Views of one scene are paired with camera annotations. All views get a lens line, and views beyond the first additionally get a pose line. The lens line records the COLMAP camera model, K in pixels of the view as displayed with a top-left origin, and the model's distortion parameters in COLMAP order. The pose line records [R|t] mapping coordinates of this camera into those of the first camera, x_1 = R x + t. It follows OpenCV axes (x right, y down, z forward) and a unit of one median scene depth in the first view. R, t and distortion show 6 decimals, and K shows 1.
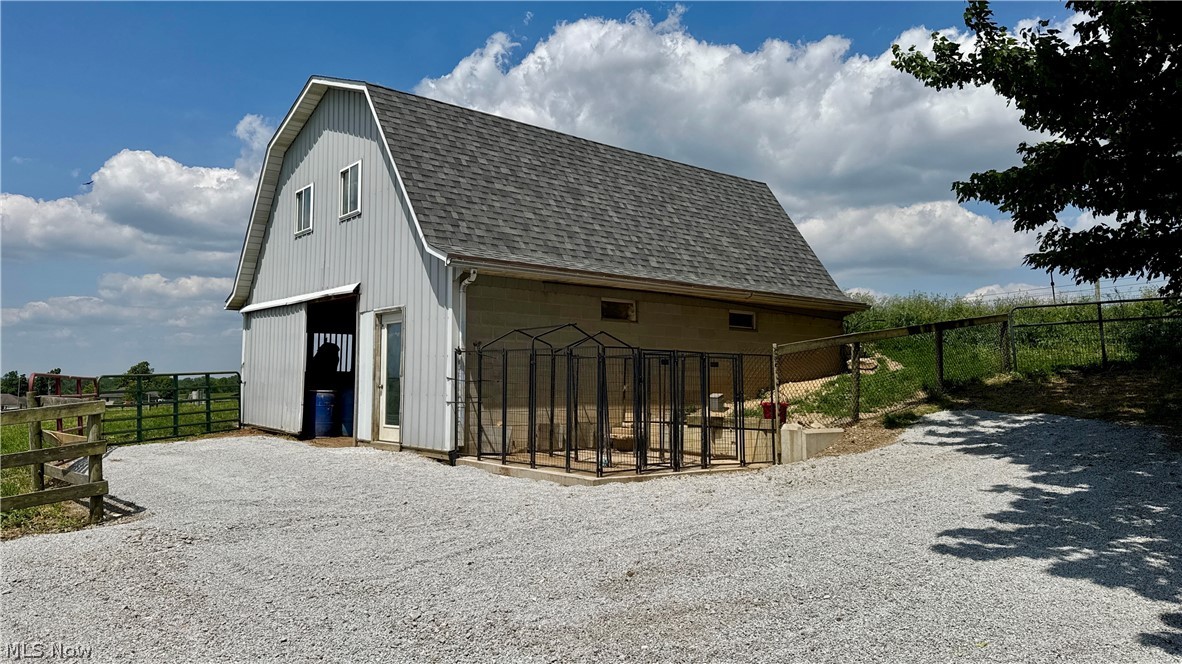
lens RADIAL K [[855.7, 0, 591.0], [0, 855.7, 332.0], [0, 0, 1]] dist [-0.244239, -0.001175]
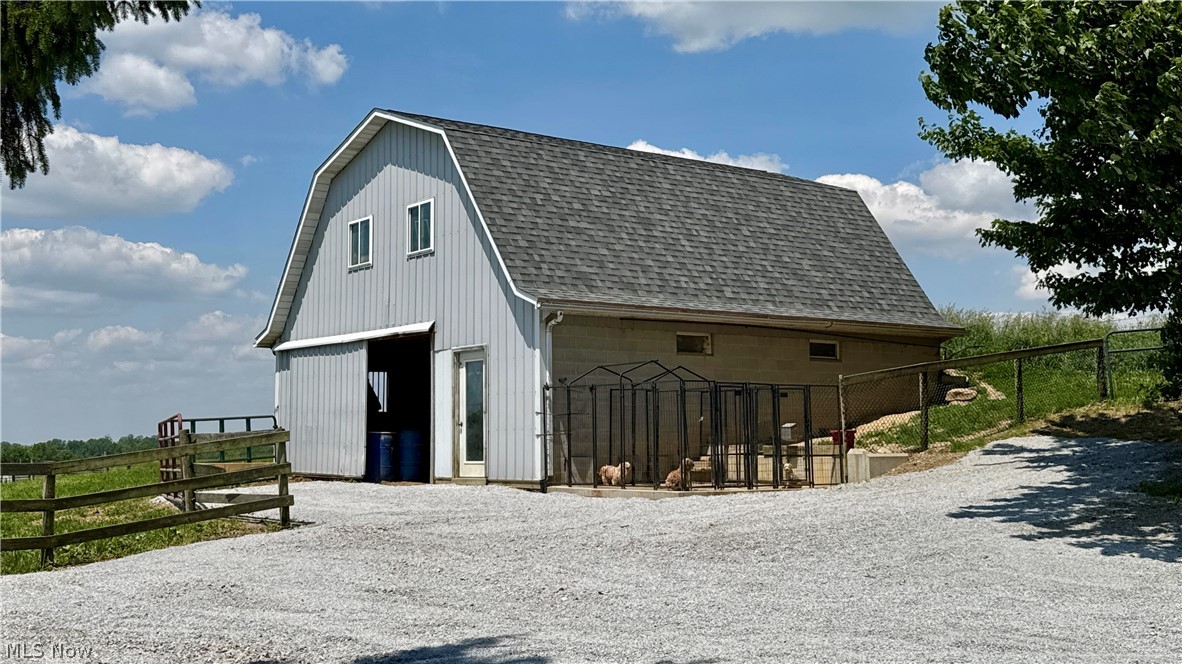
lens RADIAL K [[1332.2, 0, 591.0], [0, 1332.2, 332.0], [0, 0, 1]] dist [-0.238144, -0.002693]
pose [[0.999138, -0.018719, -0.037043, -0.031241], [0.017920, 0.999602, -0.021785, -0.008174], [0.037436, 0.021102, 0.999076, -0.579334]]
